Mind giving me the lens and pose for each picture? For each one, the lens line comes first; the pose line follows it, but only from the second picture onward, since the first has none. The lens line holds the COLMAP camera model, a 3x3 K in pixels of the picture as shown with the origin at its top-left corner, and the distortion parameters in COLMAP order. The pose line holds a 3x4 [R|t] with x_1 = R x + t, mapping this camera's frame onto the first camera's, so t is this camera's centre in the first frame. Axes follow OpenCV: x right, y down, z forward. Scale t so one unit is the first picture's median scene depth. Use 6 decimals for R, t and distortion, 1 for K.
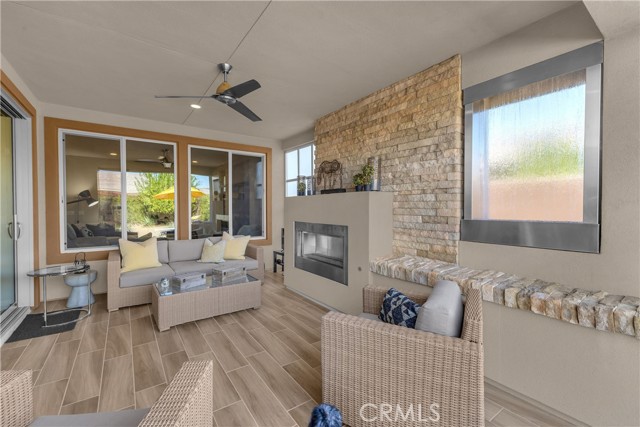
lens RADIAL K [[274.8, 0, 321.7], [0, 274.8, 211.4], [0, 0, 1]] dist [0.008029, -0.000593]
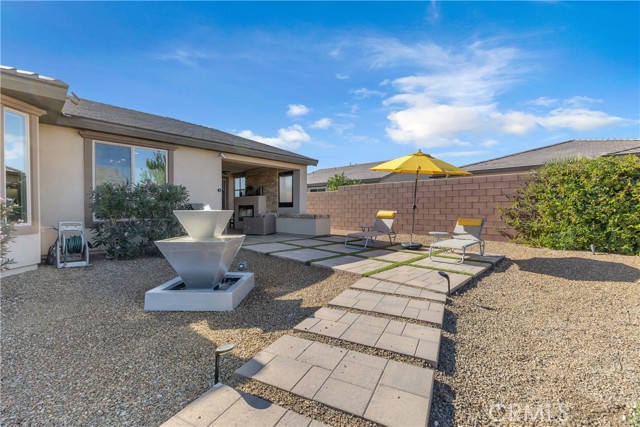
lens RADIAL K [[274.8, 0, 321.7], [0, 274.8, 211.4], [0, 0, 1]] dist [0.008029, -0.000593]
pose [[0.983443, -0.002503, 0.181200, 0.229171], [0.002383, 0.999997, 0.000879, 0.095913], [-0.181202, -0.000432, 0.983446, -1.914862]]
